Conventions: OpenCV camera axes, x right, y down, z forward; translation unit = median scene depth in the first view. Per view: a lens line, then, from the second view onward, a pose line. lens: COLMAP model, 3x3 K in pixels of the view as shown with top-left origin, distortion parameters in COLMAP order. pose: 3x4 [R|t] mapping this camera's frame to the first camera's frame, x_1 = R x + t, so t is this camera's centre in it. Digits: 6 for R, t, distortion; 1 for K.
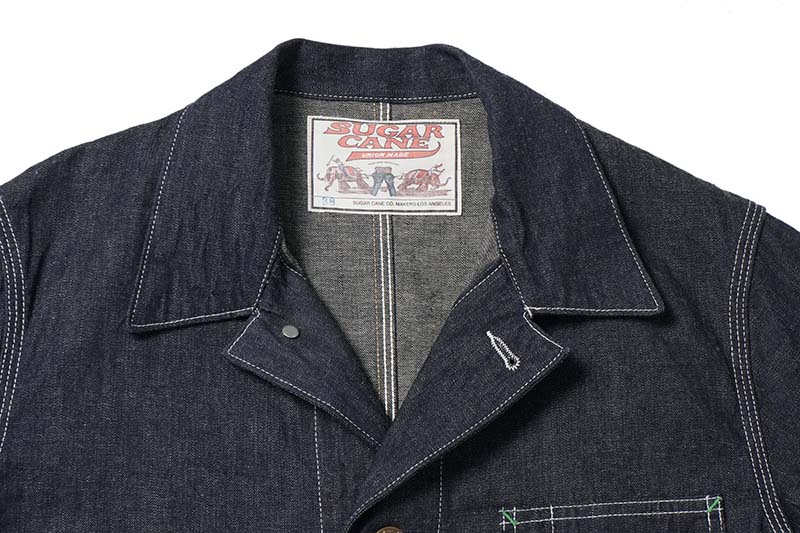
lens RADIAL K [[1890.6, 0, 400.6], [0, 1890.6, 266.3], [0, 0, 1]] dist [0.000254, 0.000000]
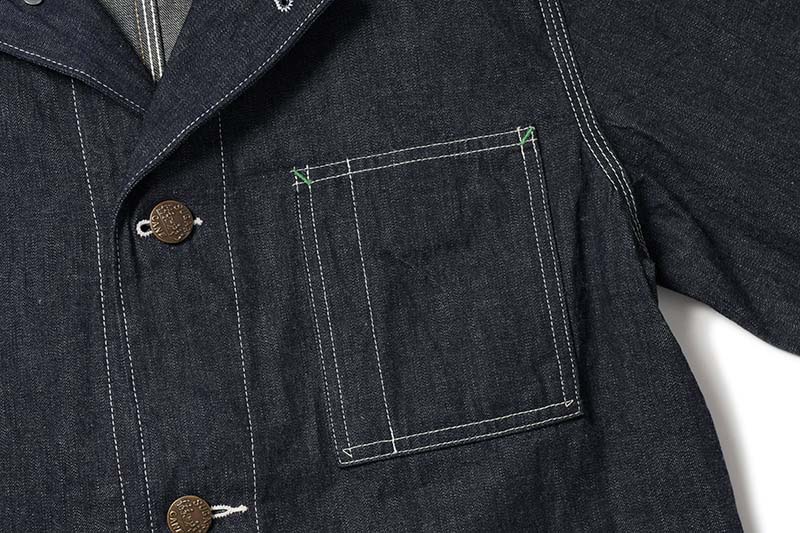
lens RADIAL K [[1890.6, 0, 399.6], [0, 1890.6, 266.6], [0, 0, 1]] dist [0.000254, 0.000000]
pose [[0.992793, -0.117589, 0.023126, 0.077550], [0.114787, 0.988501, 0.098439, 0.091845], [-0.034435, -0.095075, 0.994874, 0.102096]]
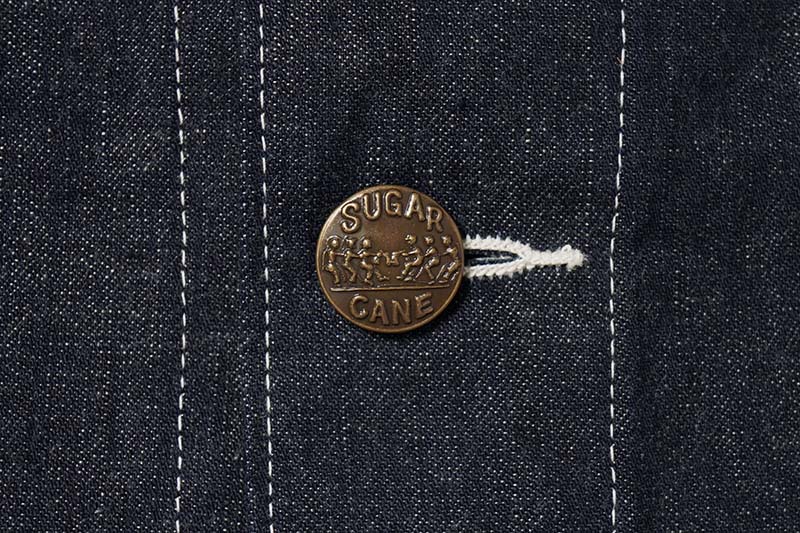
lens RADIAL K [[1890.6, 0, 400.0], [0, 1890.6, 266.3], [0, 0, 1]] dist [0.000254, 0.000000]
pose [[0.997745, -0.013936, -0.065649, 0.004526], [0.021922, 0.992221, 0.122545, 0.252689], [0.063430, -0.123708, 0.990289, 0.716651]]
